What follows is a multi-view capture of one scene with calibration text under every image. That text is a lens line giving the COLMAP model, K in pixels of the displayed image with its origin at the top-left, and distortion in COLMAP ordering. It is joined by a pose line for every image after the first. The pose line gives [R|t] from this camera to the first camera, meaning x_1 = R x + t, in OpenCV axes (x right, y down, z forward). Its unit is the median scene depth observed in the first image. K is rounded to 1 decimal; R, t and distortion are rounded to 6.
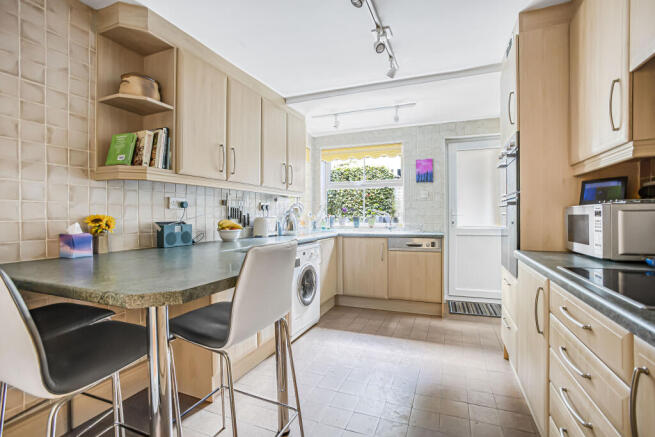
lens RADIAL K [[304.0, 0, 326.7], [0, 304.0, 219.9], [0, 0, 1]] dist [-0.048170, 0.012736]
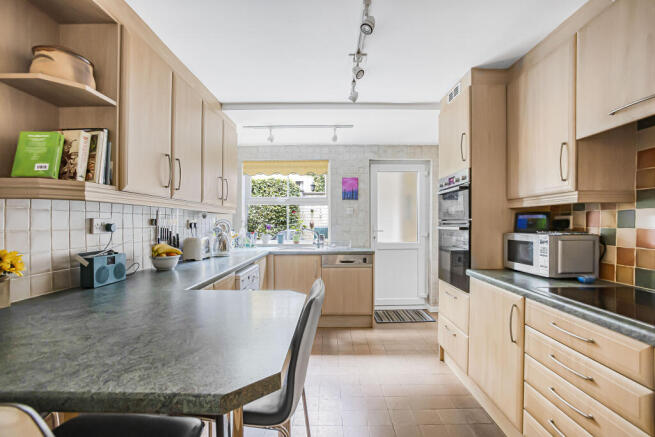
lens RADIAL K [[304.0, 0, 350.3], [0, 304.0, 229.7], [0, 0, 1]] dist [-0.048170, 0.012736]
pose [[0.923682, -0.000883, 0.383158, -0.158504], [0.002461, 0.999990, -0.003629, -0.032524], [-0.383151, 0.004295, 0.923676, 0.054949]]
